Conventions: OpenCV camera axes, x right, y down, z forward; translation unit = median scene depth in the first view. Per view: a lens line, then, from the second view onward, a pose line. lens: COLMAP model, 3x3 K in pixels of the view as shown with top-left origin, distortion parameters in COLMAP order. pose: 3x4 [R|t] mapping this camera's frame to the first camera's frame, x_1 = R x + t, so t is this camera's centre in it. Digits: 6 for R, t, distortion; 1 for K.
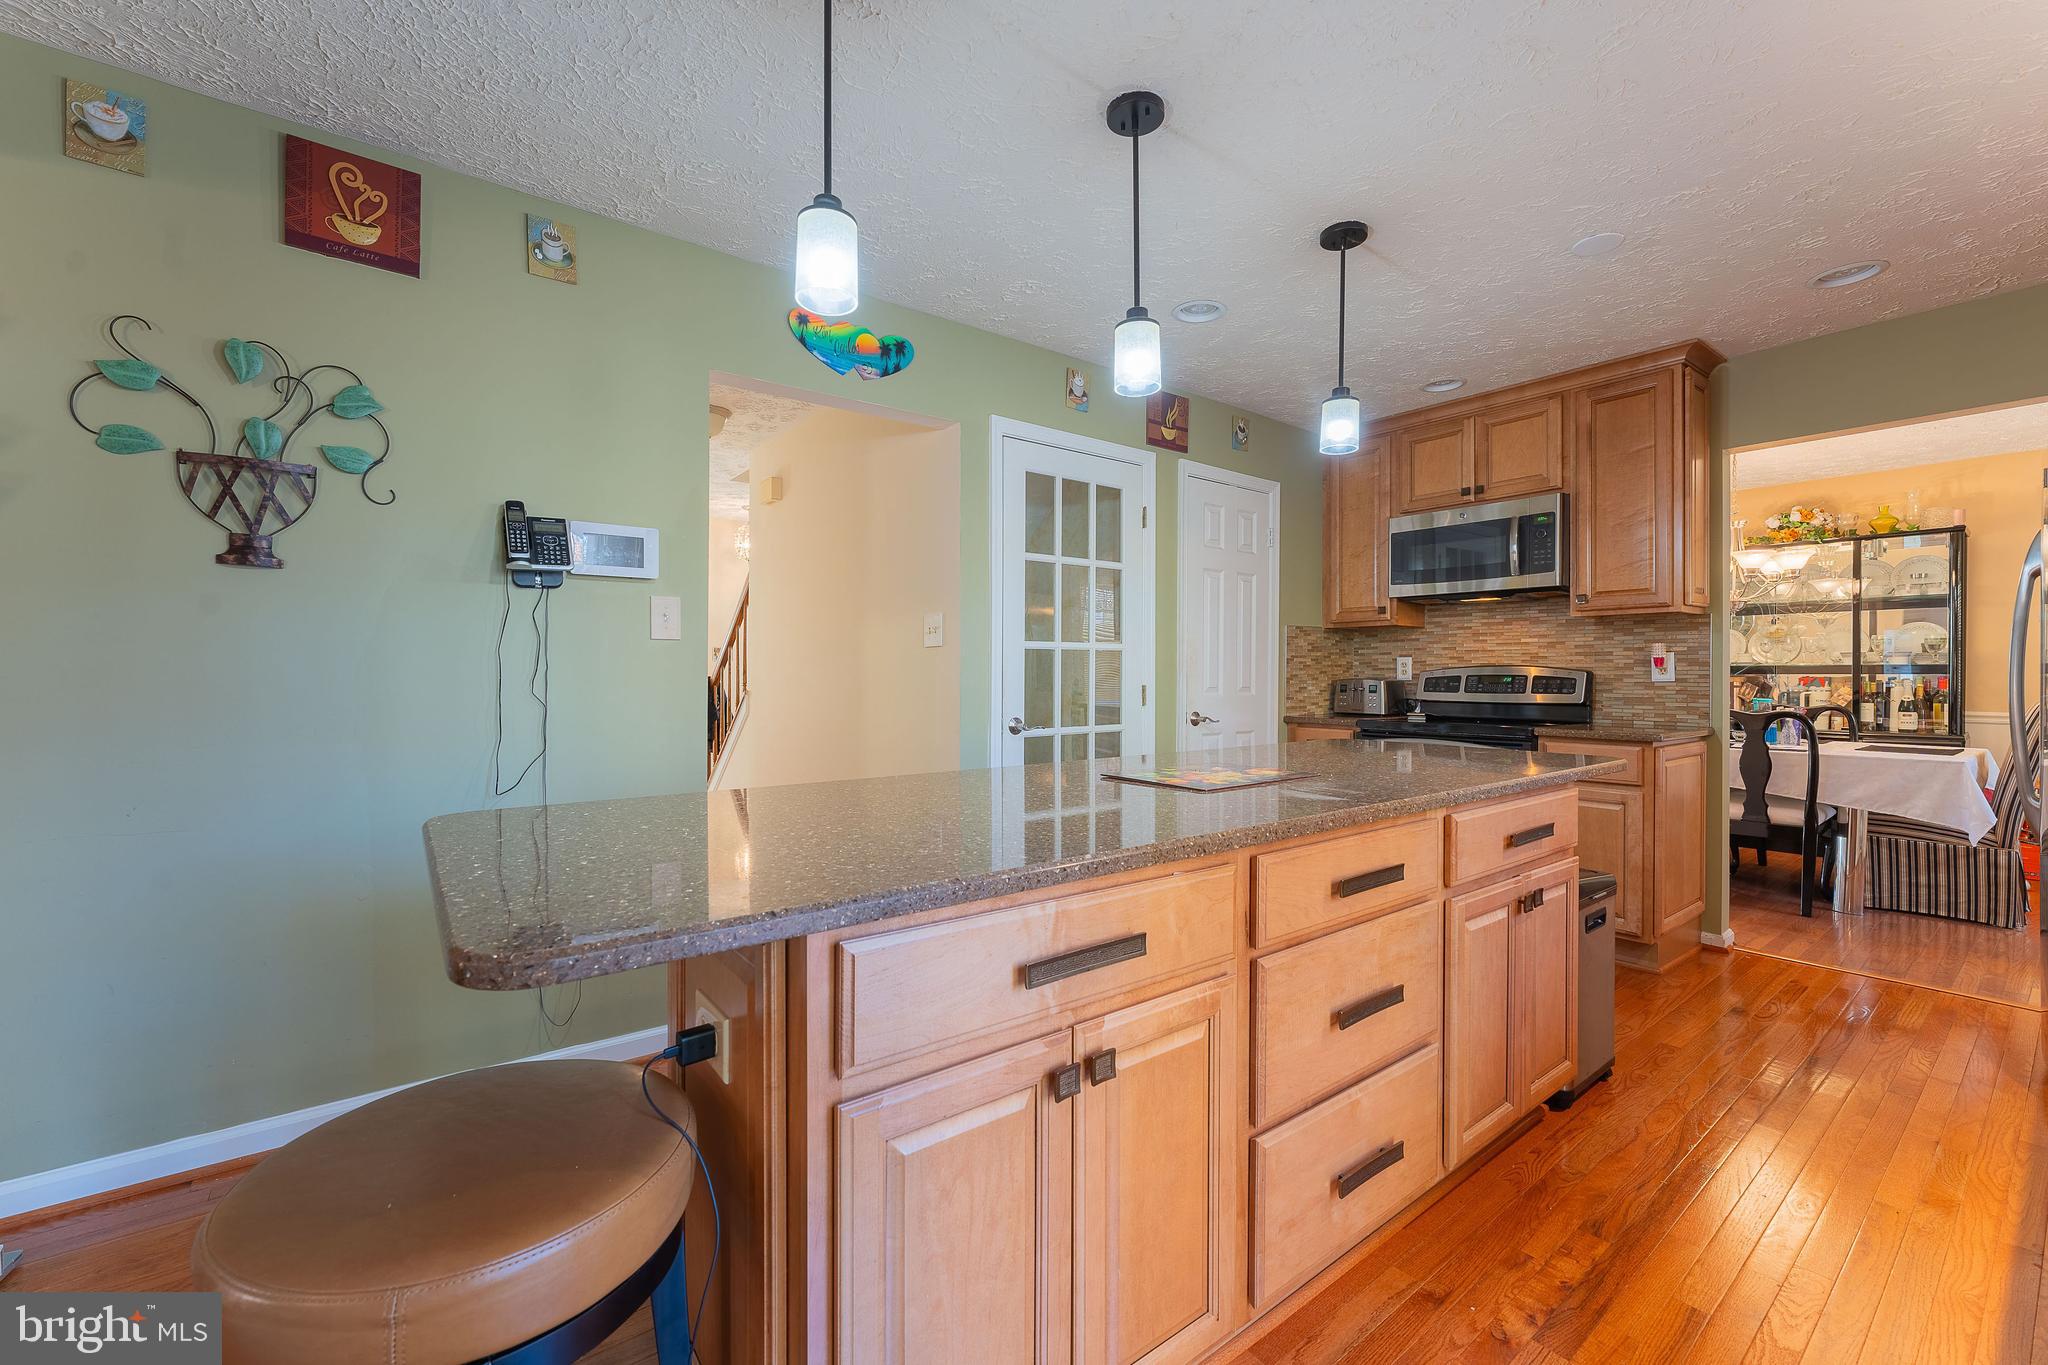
lens RADIAL K [[849.4, 0, 990.4], [0, 849.4, 672.9], [0, 0, 1]] dist [0.004633, -0.001576]
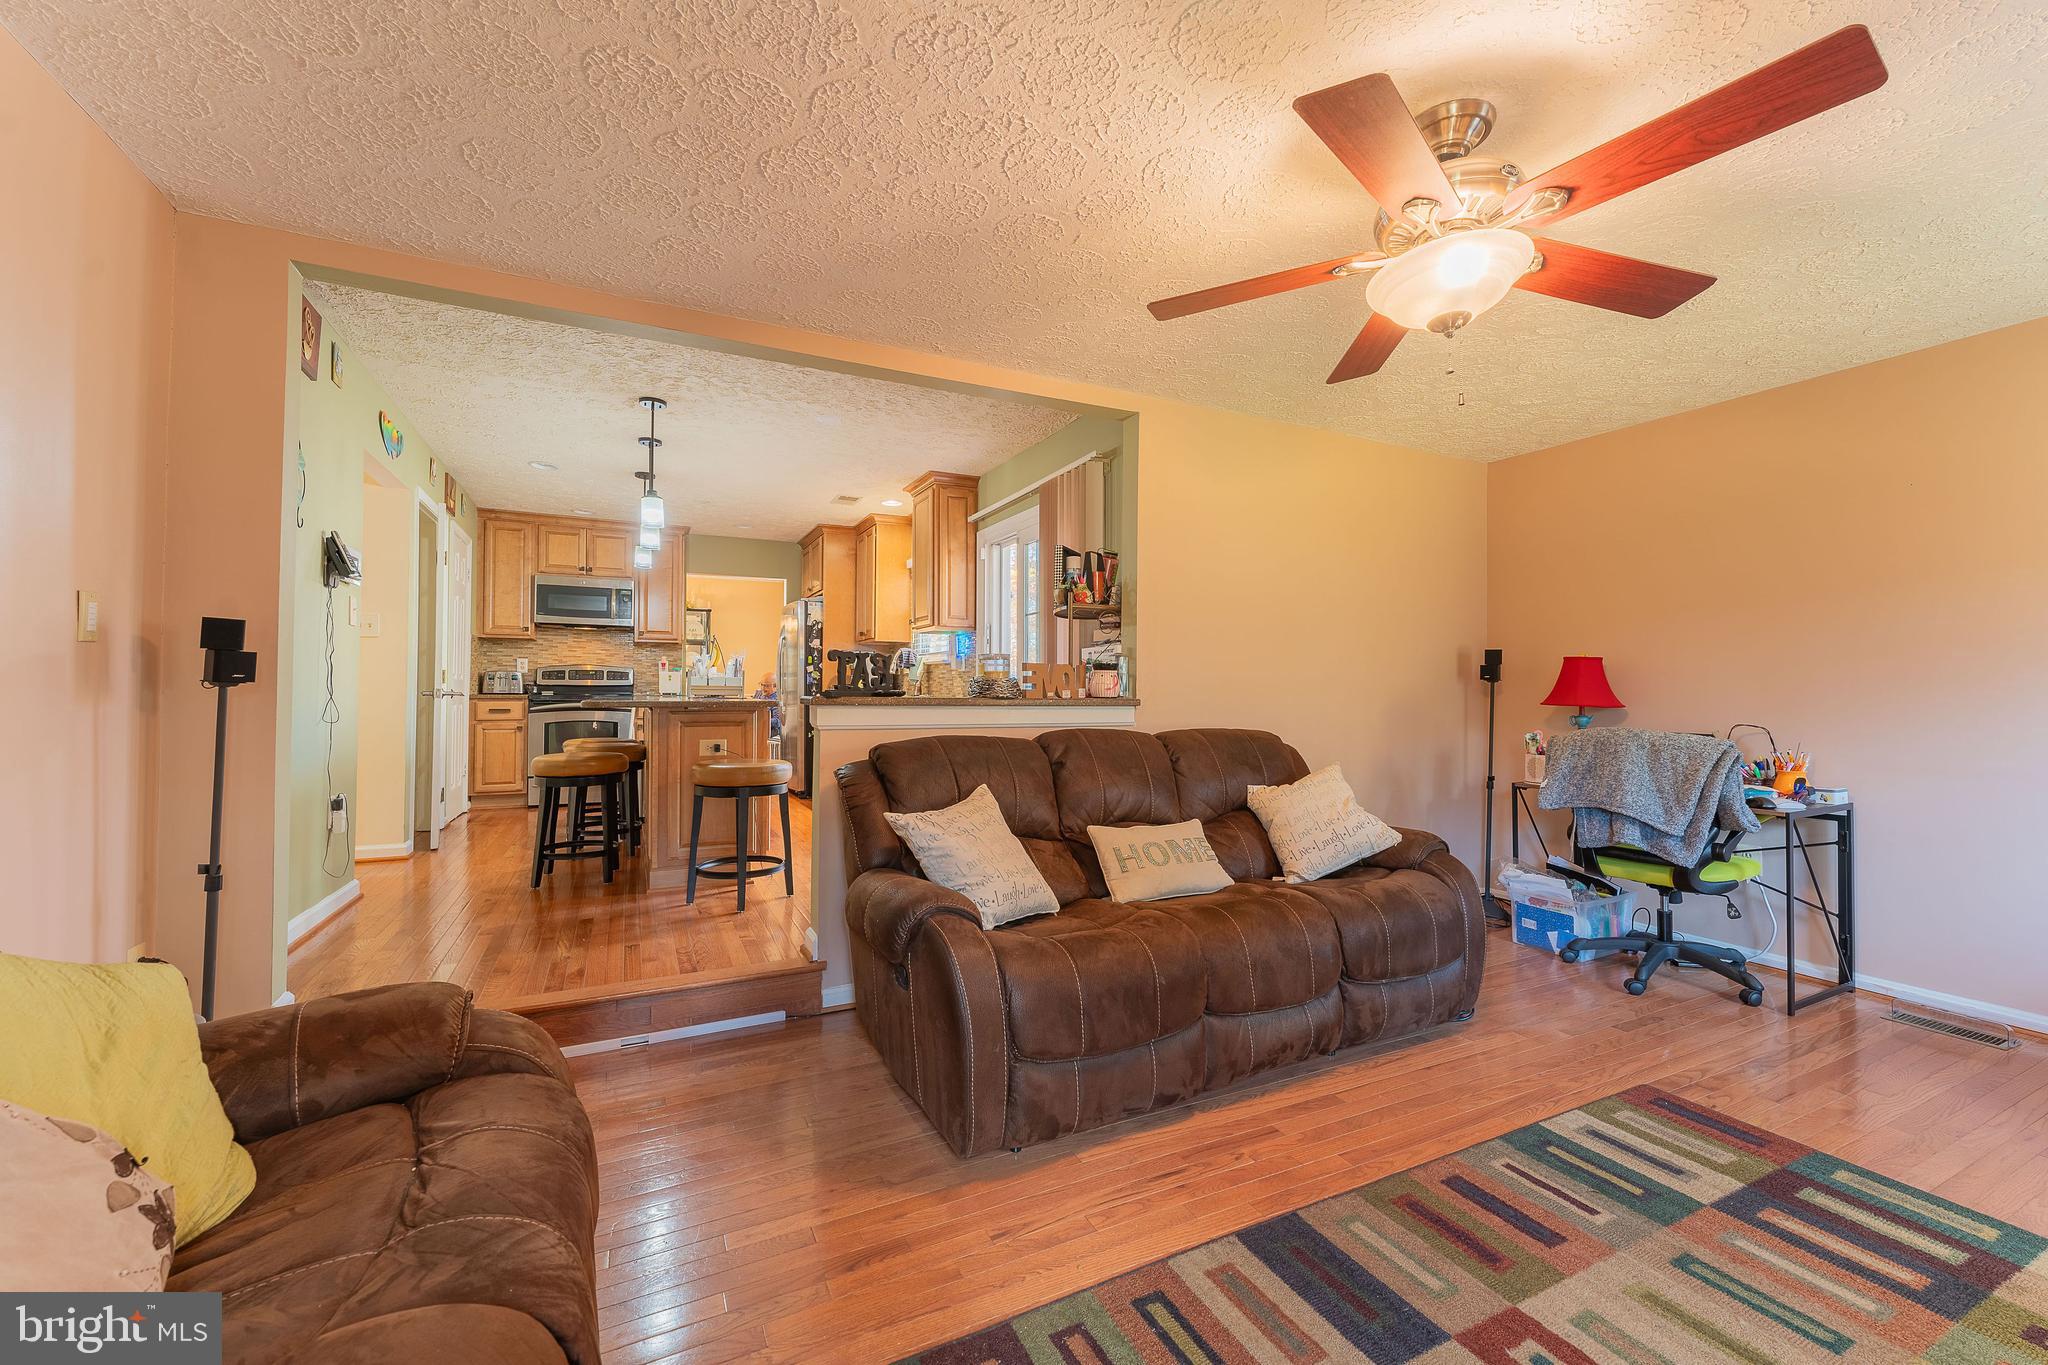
lens RADIAL K [[849.4, 0, 1046.9], [0, 849.4, 675.6], [0, 0, 1]] dist [0.004633, -0.001576]
pose [[0.155437, 0.017631, 0.987689, -1.144120], [-0.006515, 0.999837, -0.016822, 0.042560], [-0.987824, -0.003820, 0.155526, -0.282563]]
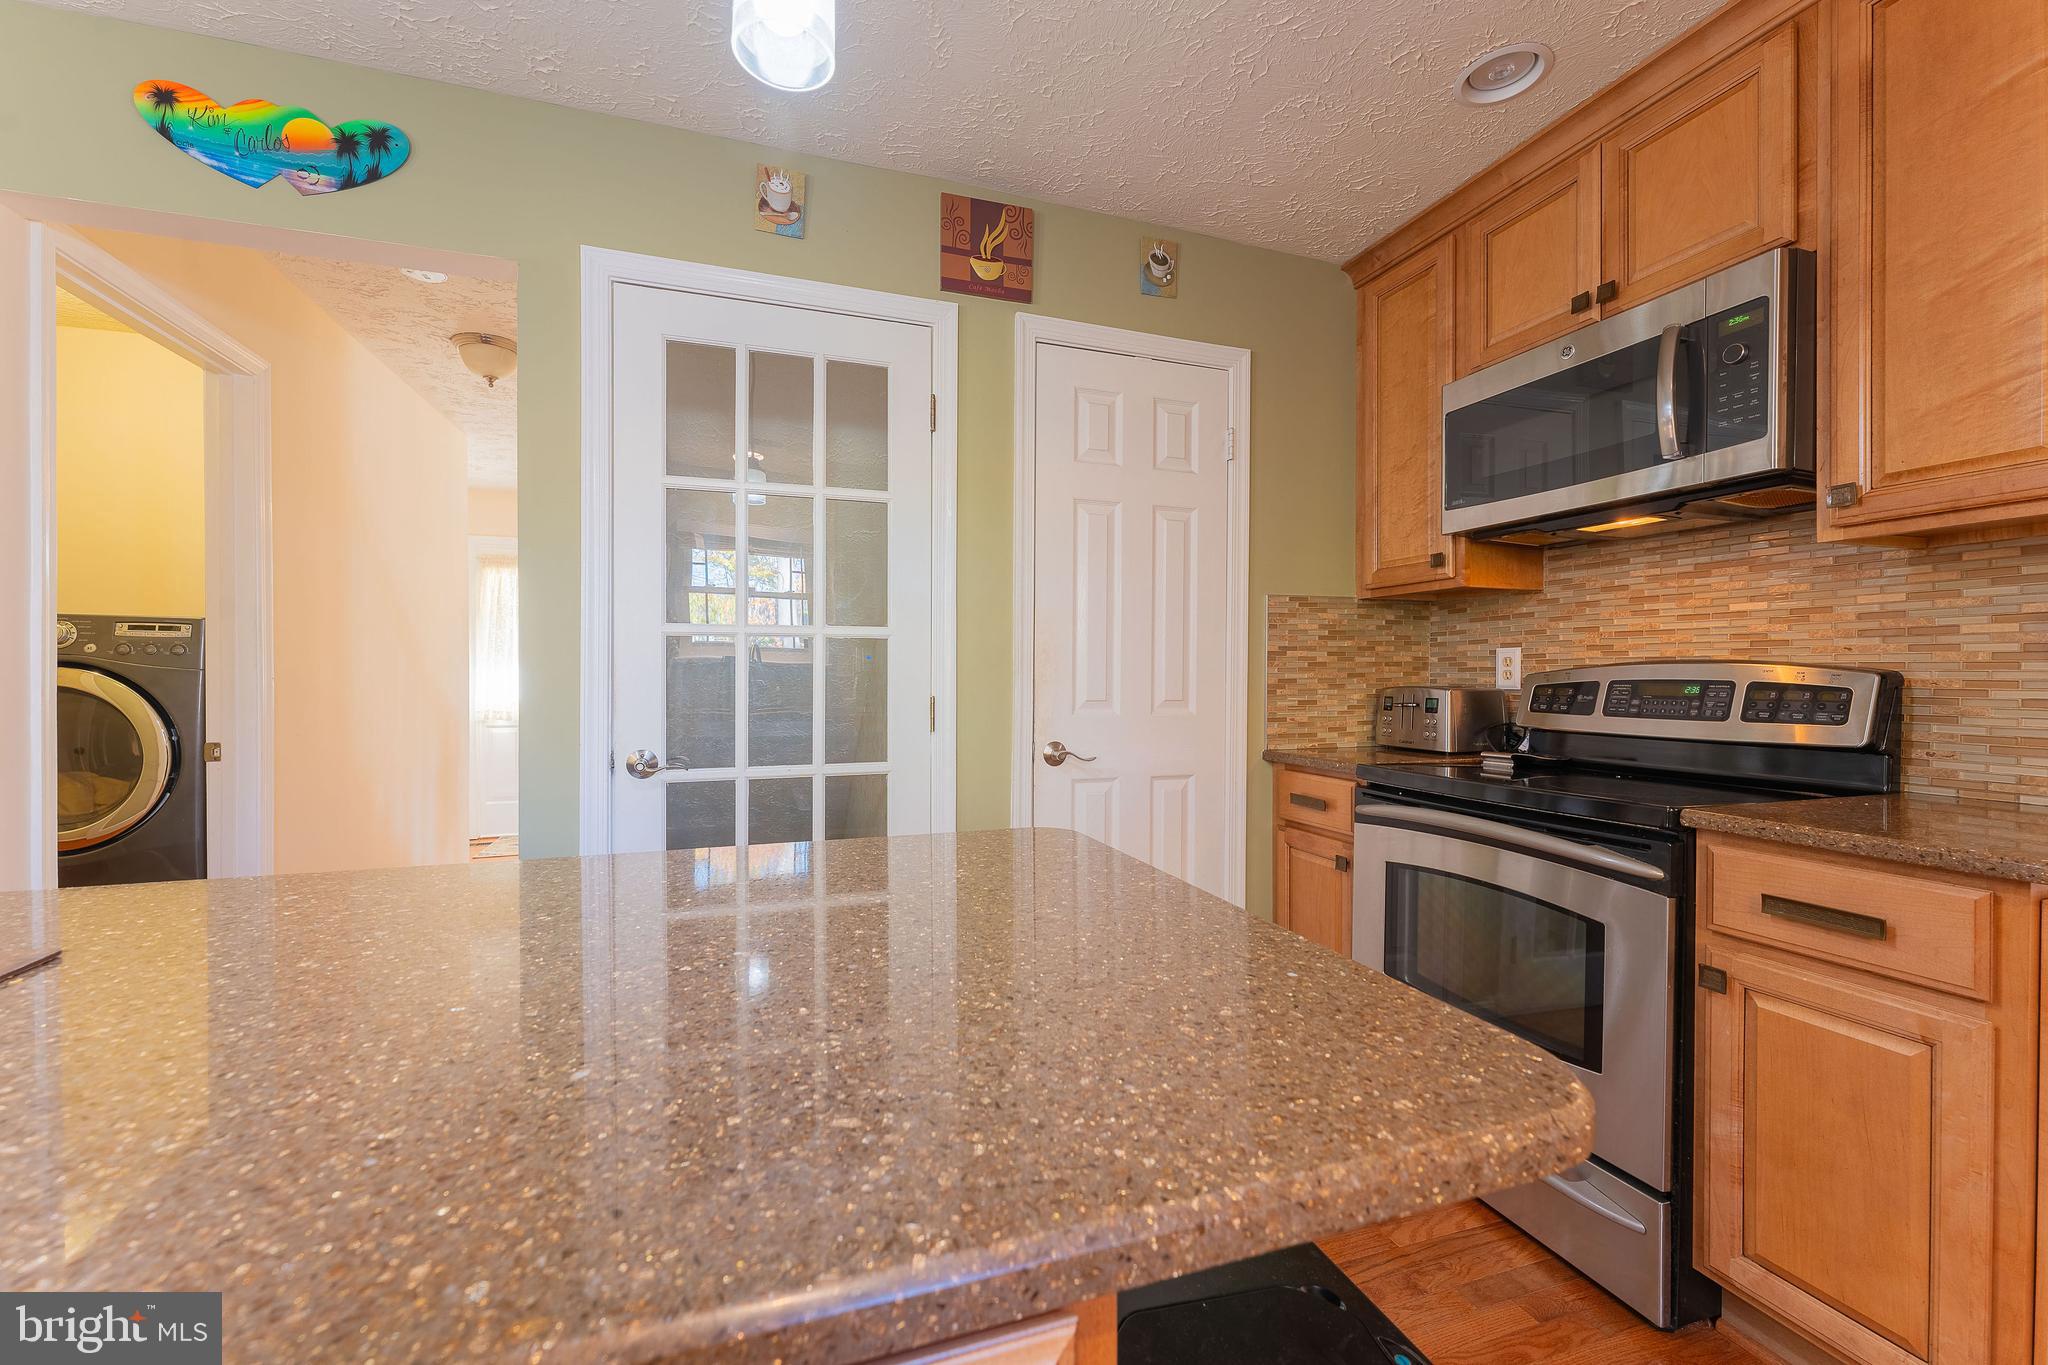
lens RADIAL K [[849.4, 0, 991.3], [0, 849.4, 674.2], [0, 0, 1]] dist [0.004633, -0.001576]
pose [[0.952516, -0.001483, -0.304485, 0.409846], [0.000774, 0.999997, -0.002449, -0.000253], [0.304488, 0.002097, 0.952514, 0.462196]]
